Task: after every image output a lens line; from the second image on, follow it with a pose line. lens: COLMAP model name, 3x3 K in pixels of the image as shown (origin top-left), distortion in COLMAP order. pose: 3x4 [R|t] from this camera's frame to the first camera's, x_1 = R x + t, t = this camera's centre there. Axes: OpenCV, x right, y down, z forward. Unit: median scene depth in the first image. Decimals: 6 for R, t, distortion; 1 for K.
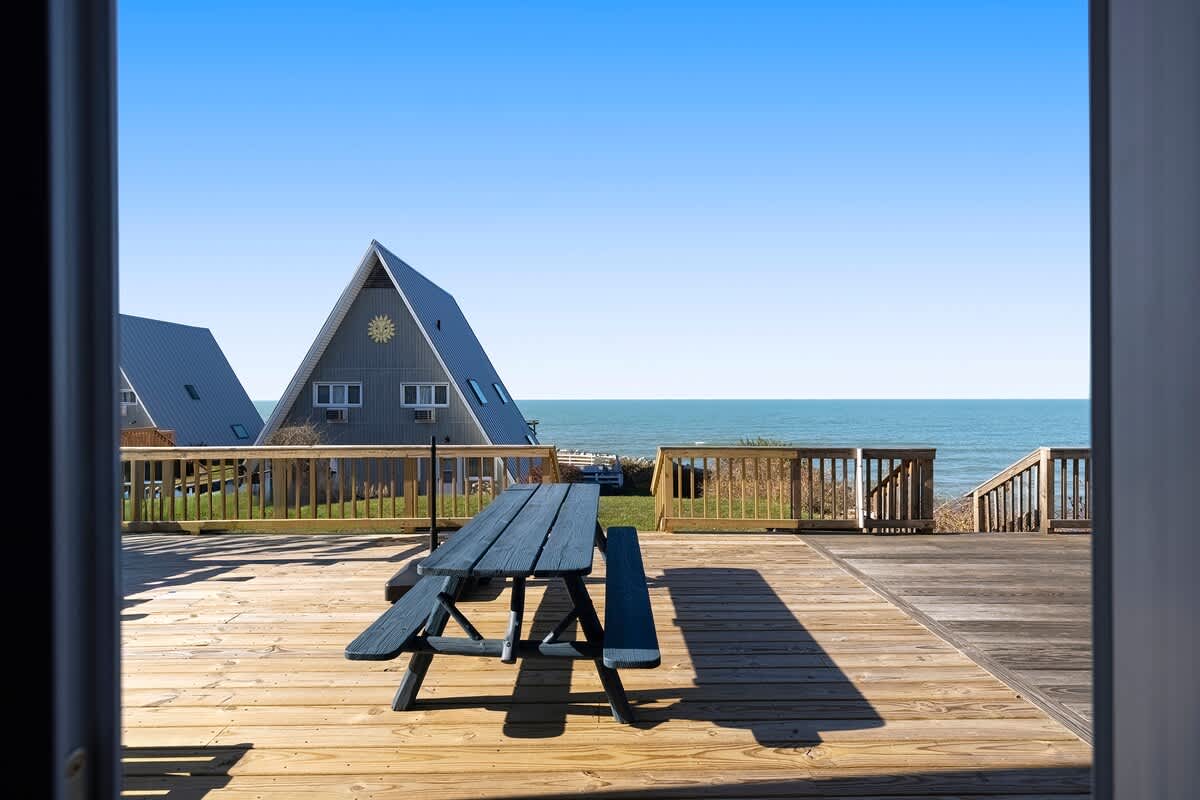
lens RADIAL K [[498.9, 0, 610.1], [0, 498.9, 397.8], [0, 0, 1]] dist [-0.000688, -0.000053]
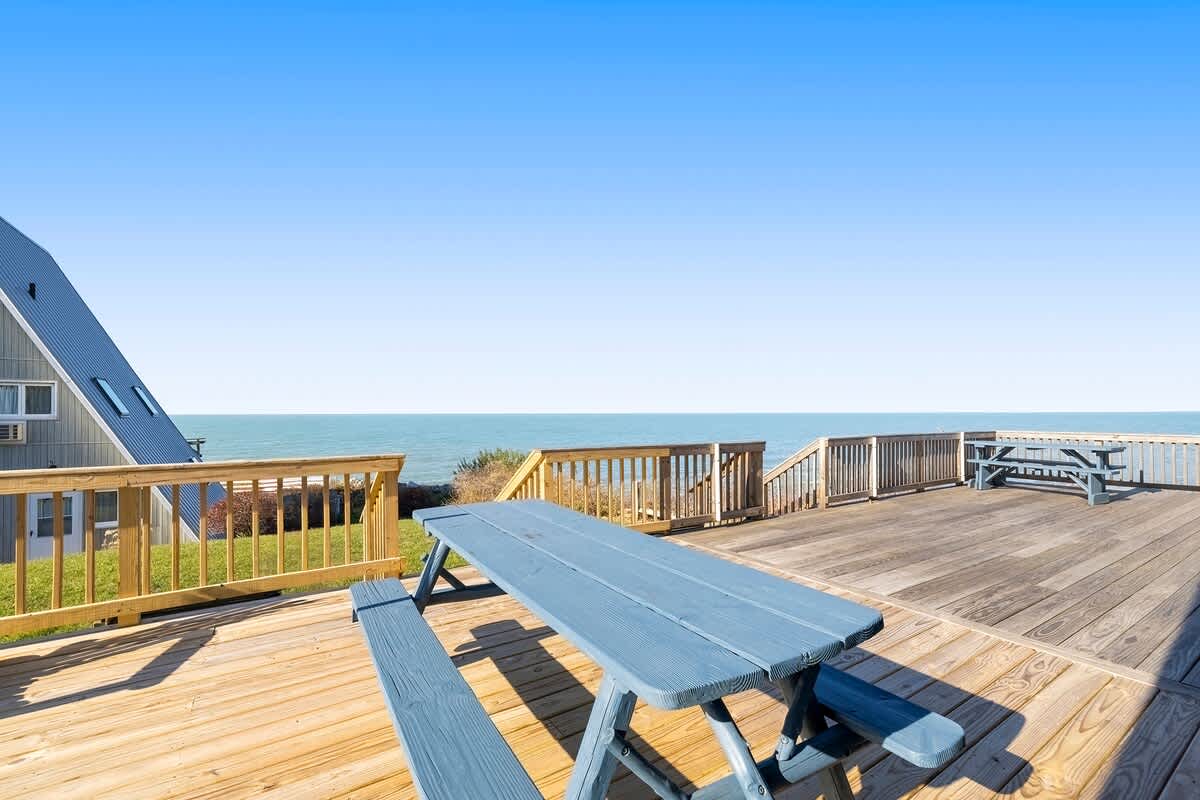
lens RADIAL K [[502.5, 0, 596.9], [0, 502.5, 401.7], [0, 0, 1]] dist [0.001828, 0.000311]
pose [[0.849988, 0.010049, 0.526706, -0.235115], [0.000861, 0.999790, -0.020464, 0.033683], [-0.526802, 0.017848, 0.849801, 0.229602]]
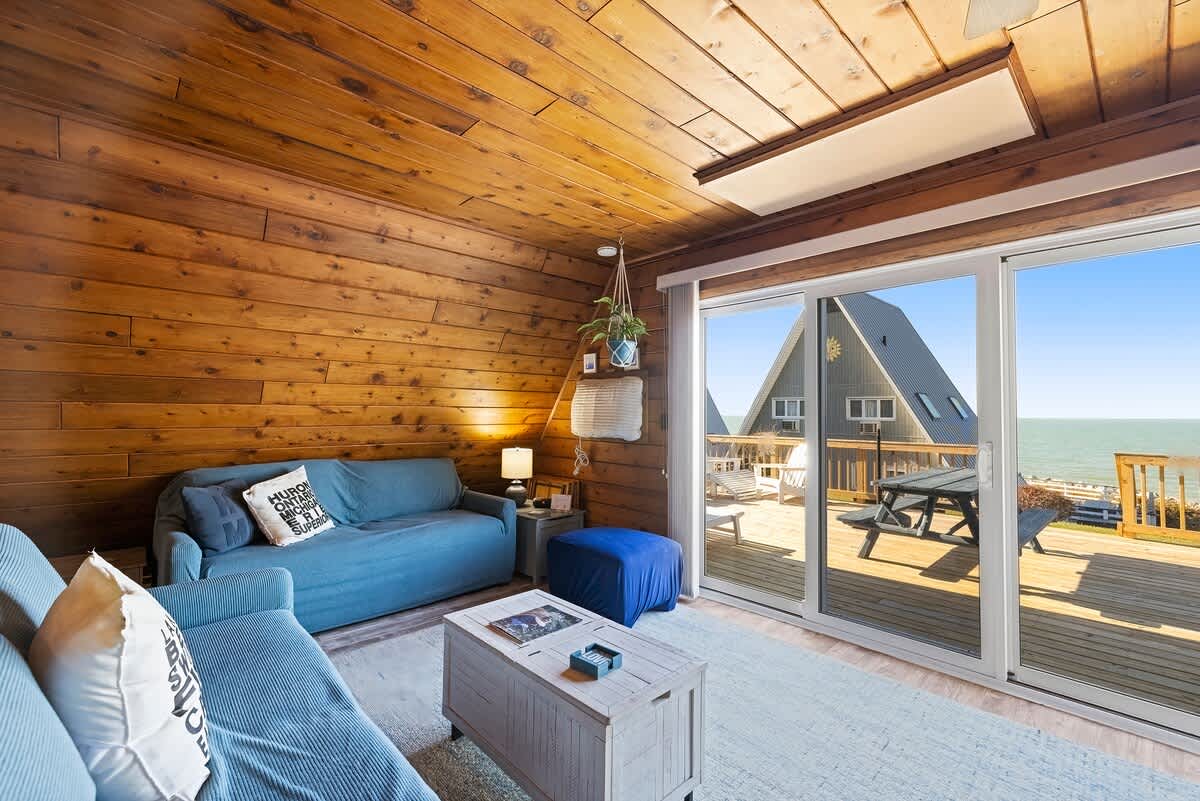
lens RADIAL K [[510.5, 0, 601.4], [0, 510.5, 397.5], [0, 0, 1]] dist [0.003000, 0.000413]
pose [[0.669040, -0.015385, -0.743068, 0.164499], [-0.008988, 0.999545, -0.028789, 0.021635], [0.743172, 0.025940, 0.668597, -0.462591]]
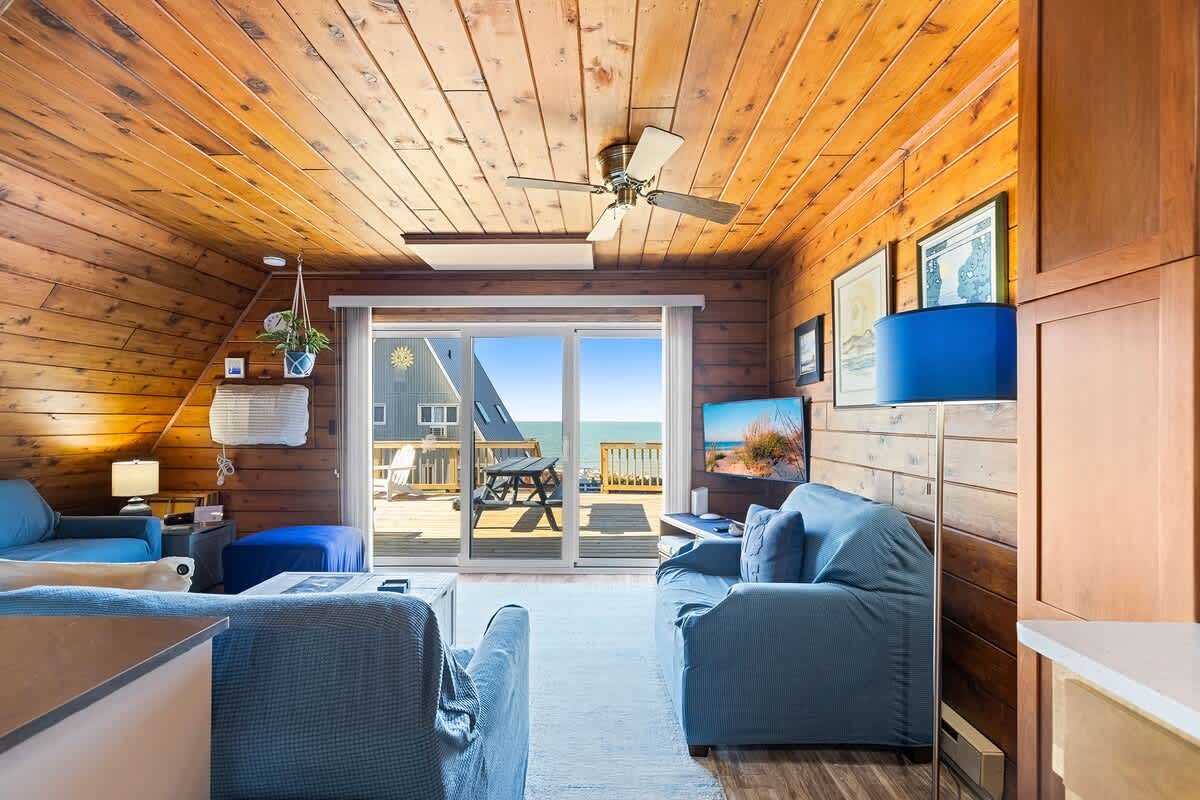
lens RADIAL K [[520.4, 0, 596.7], [0, 520.4, 419.8], [0, 0, 1]] dist [0.000214, 0.000104]
pose [[0.999518, 0.003689, -0.030818, 0.126527], [-0.003724, 0.999992, -0.001079, 0.021928], [0.030814, 0.001193, 0.999524, -0.704243]]
